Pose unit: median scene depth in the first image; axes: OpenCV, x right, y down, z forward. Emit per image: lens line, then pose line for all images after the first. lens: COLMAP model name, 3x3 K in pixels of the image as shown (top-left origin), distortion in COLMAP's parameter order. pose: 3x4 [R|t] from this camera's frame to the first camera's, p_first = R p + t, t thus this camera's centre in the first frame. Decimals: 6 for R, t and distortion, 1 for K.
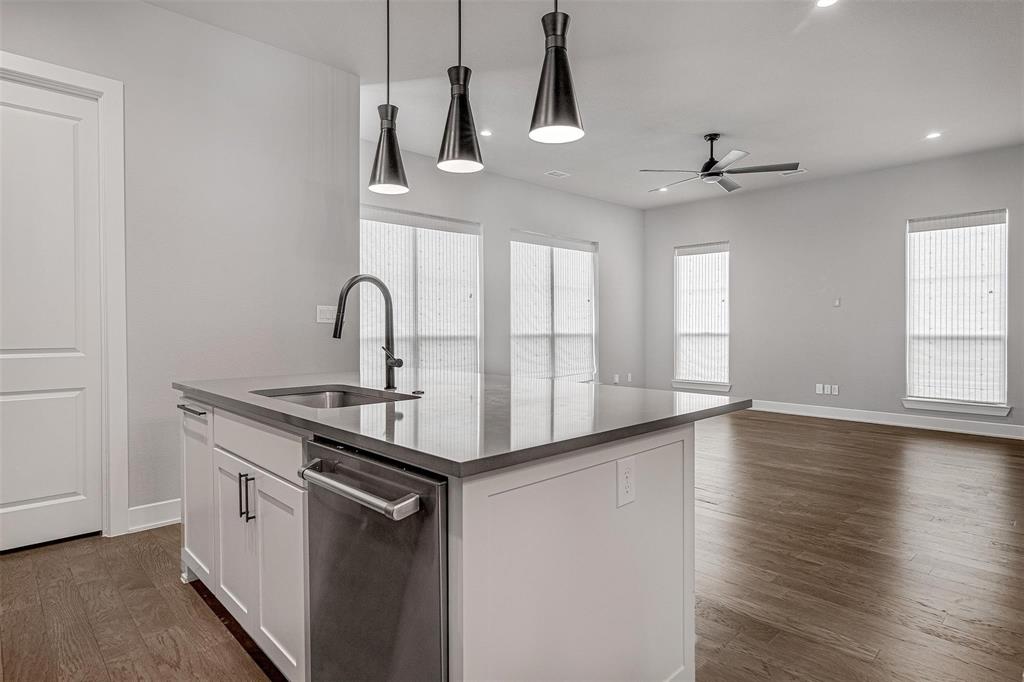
lens RADIAL K [[544.1, 0, 517.2], [0, 544.1, 328.2], [0, 0, 1]] dist [-0.004156, 0.006051]
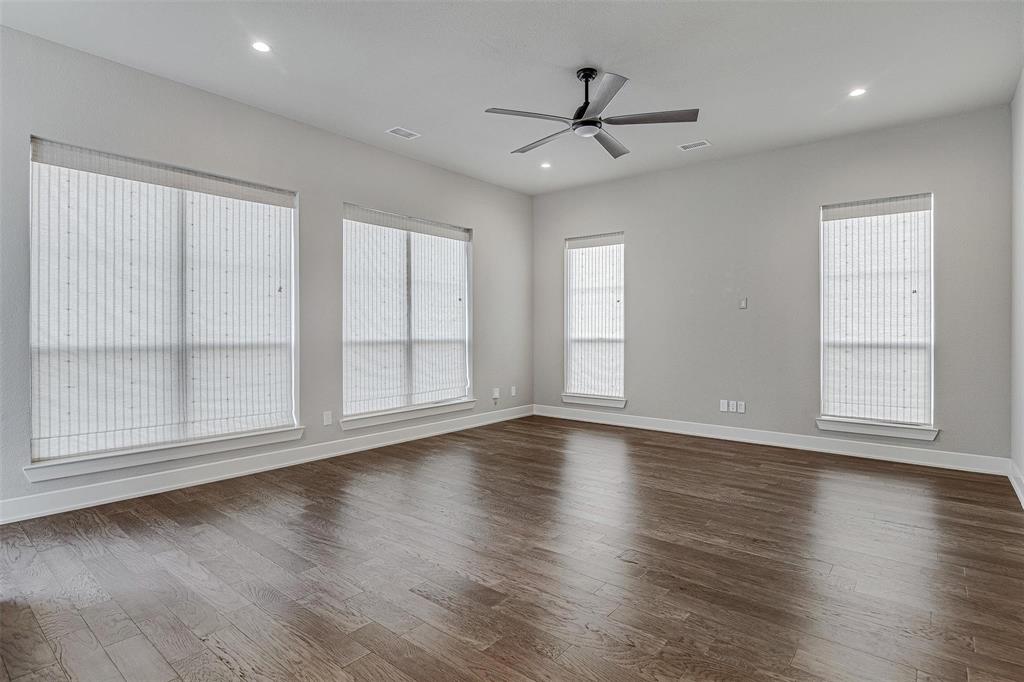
lens RADIAL K [[516.0, 0, 517.2], [0, 516.0, 328.7], [0, 0, 1]] dist [-0.014301, 0.002758]
pose [[0.991571, 0.002919, 0.129530, 0.147866], [-0.002290, 0.999985, -0.005007, -0.003363], [-0.129542, 0.004668, 0.991563, 0.273610]]
